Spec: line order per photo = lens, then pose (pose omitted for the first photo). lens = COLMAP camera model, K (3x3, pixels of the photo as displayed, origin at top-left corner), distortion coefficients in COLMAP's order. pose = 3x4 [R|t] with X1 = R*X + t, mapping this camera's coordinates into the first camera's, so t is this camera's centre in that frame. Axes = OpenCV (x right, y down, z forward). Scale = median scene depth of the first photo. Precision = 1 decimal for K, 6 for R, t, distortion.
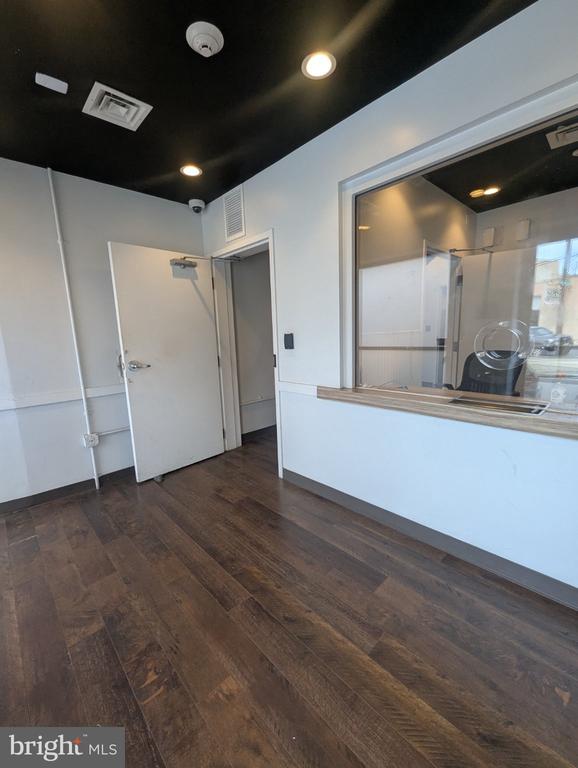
lens RADIAL K [[321.9, 0, 287.7], [0, 321.9, 385.7], [0, 0, 1]] dist [-0.003363, 0.000206]
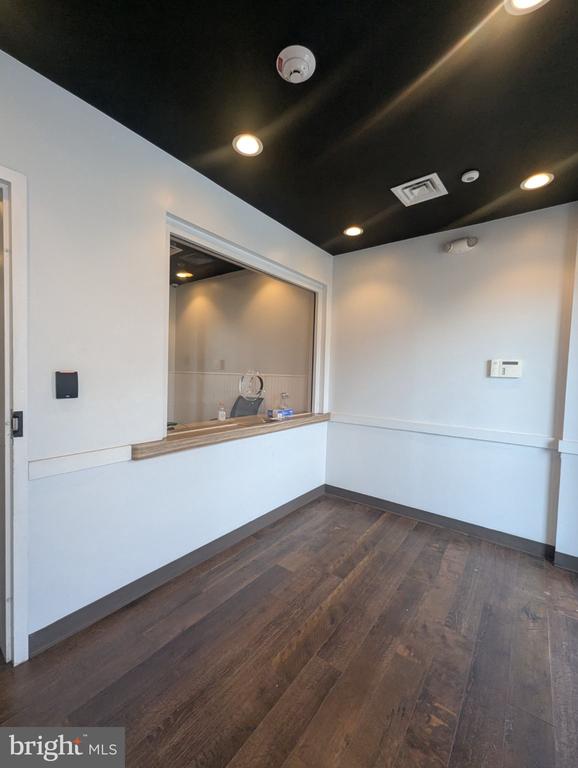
lens RADIAL K [[321.9, 0, 287.7], [0, 321.9, 385.7], [0, 0, 1]] dist [-0.003363, 0.000206]
pose [[-0.167172, -0.011678, 0.985859, -1.029370], [0.144987, 0.988768, 0.036298, -0.160997], [-0.975209, 0.149005, -0.163601, 1.144901]]
